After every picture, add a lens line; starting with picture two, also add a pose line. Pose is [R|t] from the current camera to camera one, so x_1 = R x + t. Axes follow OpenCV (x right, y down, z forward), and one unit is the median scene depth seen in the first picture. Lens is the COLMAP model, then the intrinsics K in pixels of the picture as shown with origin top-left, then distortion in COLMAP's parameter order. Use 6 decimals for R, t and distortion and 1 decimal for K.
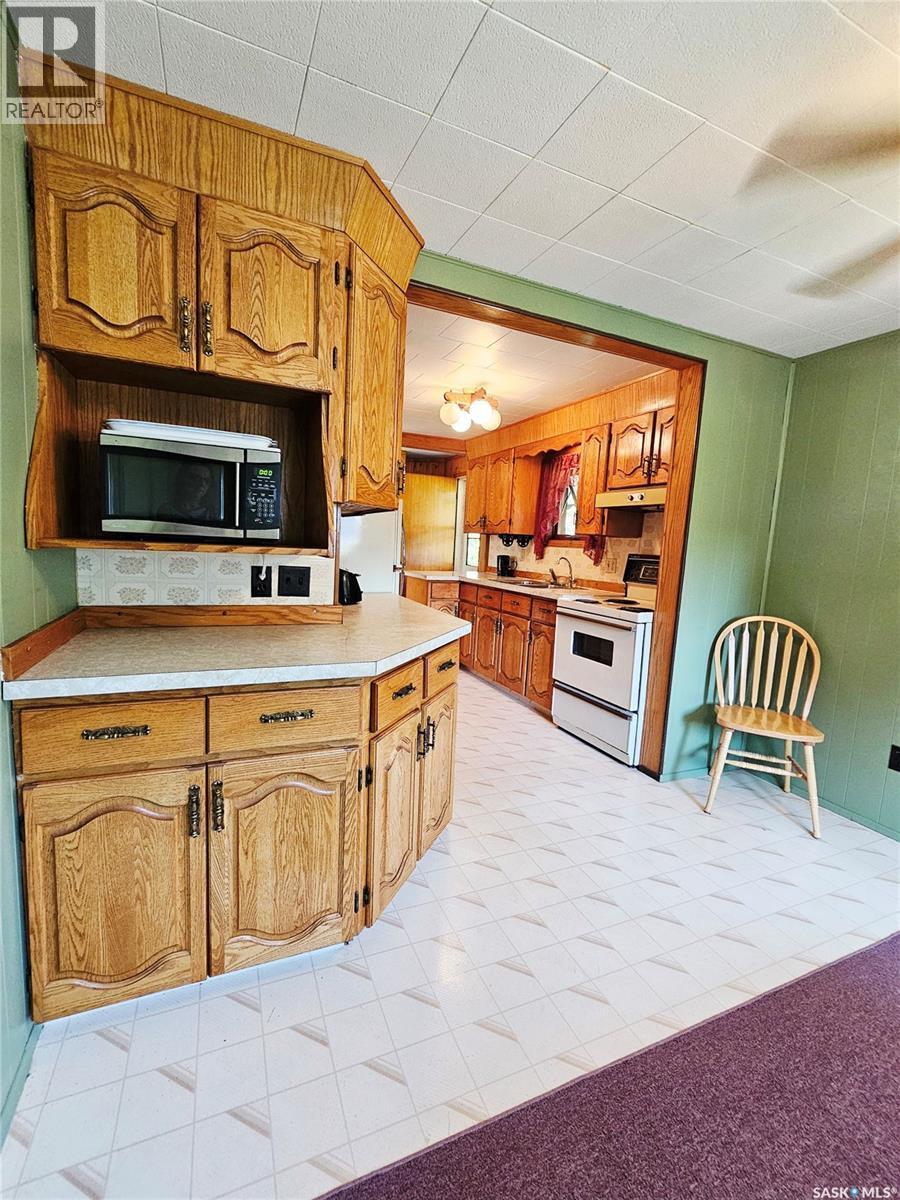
lens RADIAL K [[513.5, 0, 450.0], [0, 513.5, 600.0], [0, 0, 1]] dist [-0.002495, -0.000152]
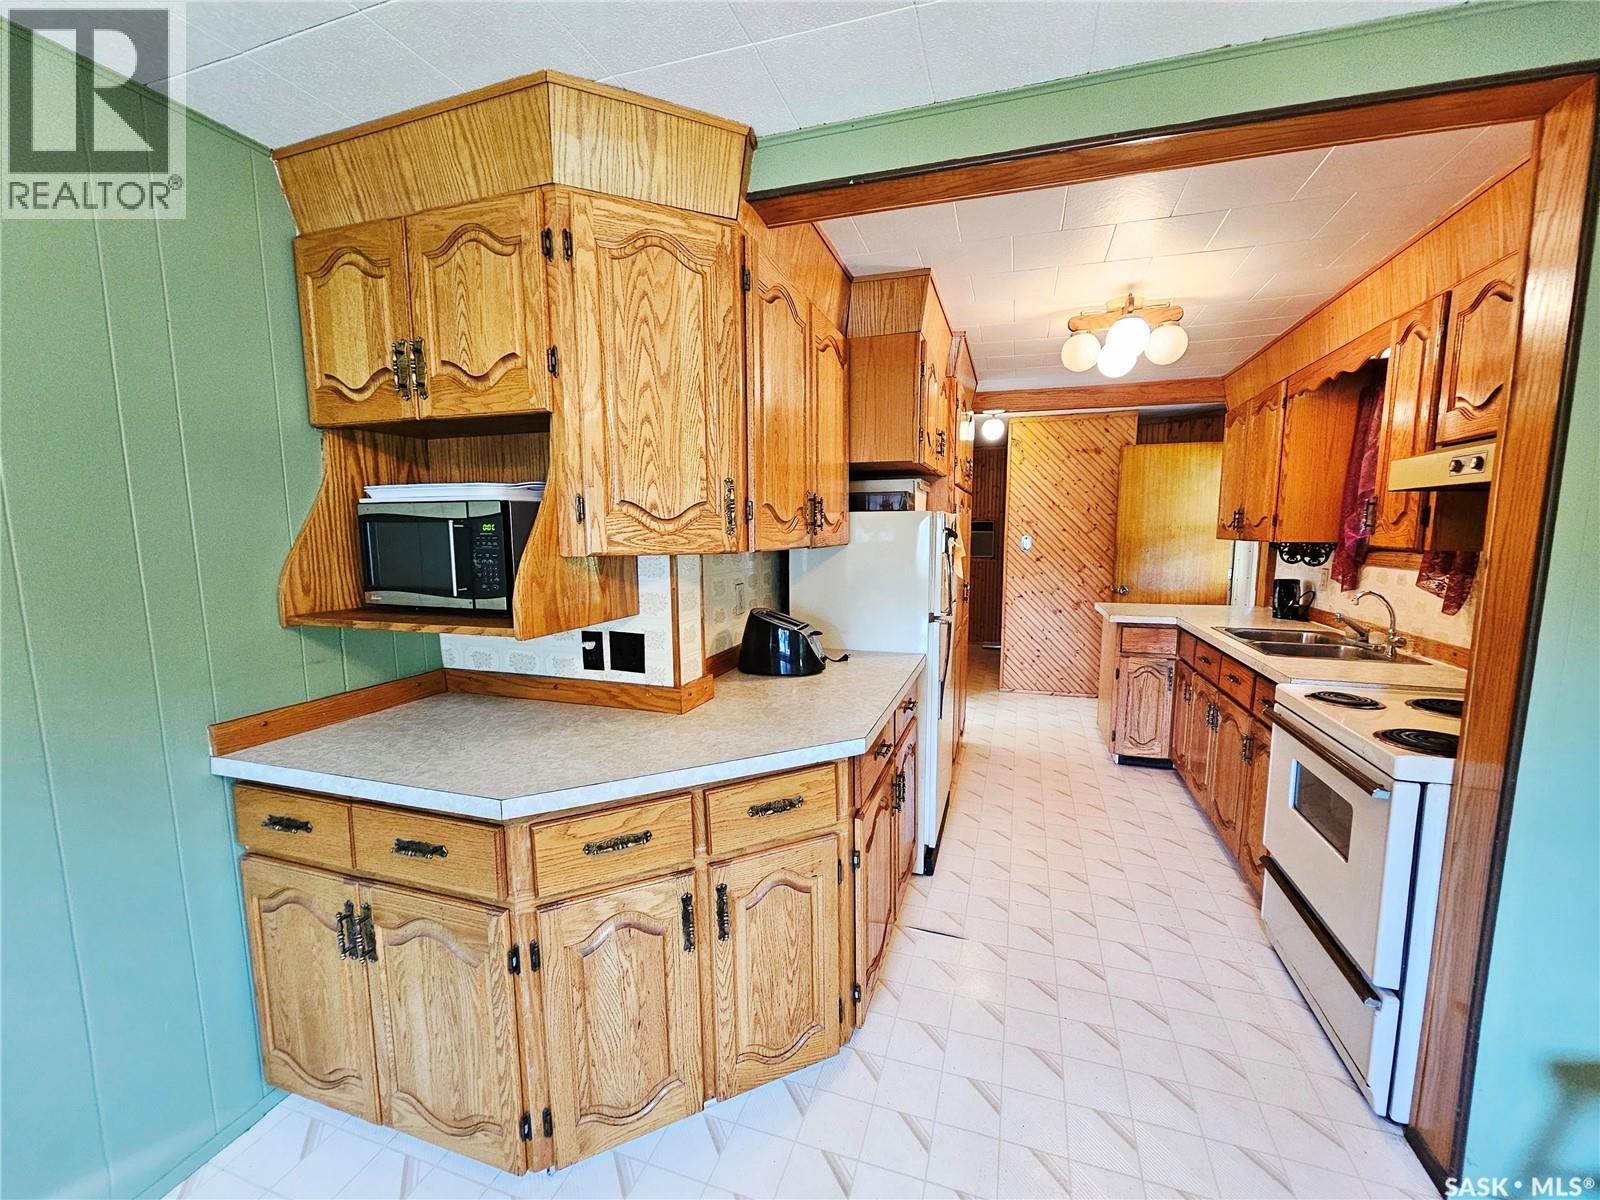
lens RADIAL K [[661.2, 0, 806.3], [0, 661.2, 612.1], [0, 0, 1]] dist [-0.002299, -0.000936]
pose [[0.745835, 0.032214, -0.665351, 0.575407], [-0.037519, 0.999276, 0.006325, -0.117817], [0.665073, 0.020246, 0.746504, 0.469845]]
